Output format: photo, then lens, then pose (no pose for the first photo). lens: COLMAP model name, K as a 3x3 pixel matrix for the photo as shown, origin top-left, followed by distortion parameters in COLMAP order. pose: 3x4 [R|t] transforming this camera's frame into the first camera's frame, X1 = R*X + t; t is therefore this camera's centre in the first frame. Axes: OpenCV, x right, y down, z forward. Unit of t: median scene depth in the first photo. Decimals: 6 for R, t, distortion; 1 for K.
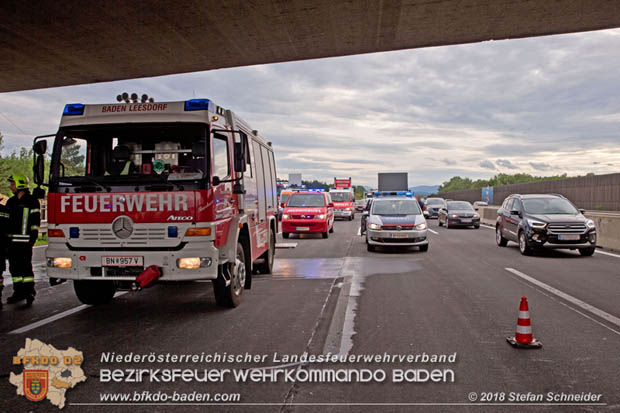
lens RADIAL K [[423.1, 0, 310.0], [0, 423.1, 206.5], [0, 0, 1]] dist [-0.097854, 0.073625]
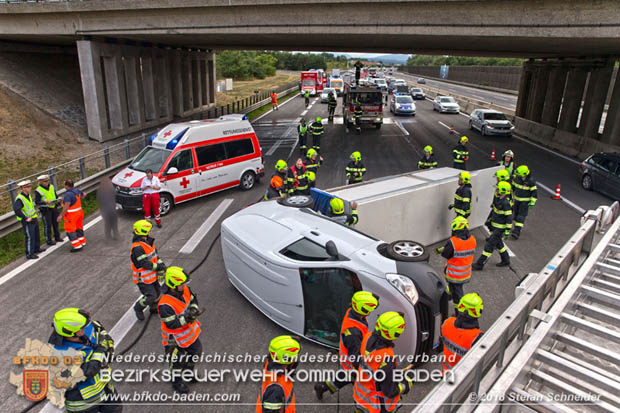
lens RADIAL K [[423.1, 0, 310.0], [0, 423.1, 206.5], [0, 0, 1]] dist [-0.097854, 0.073625]
pose [[0.996318, -0.016898, 0.084053, -1.621311], [-0.011384, 0.945629, 0.325048, -0.549309], [-0.084976, -0.324808, 0.941955, -4.350050]]
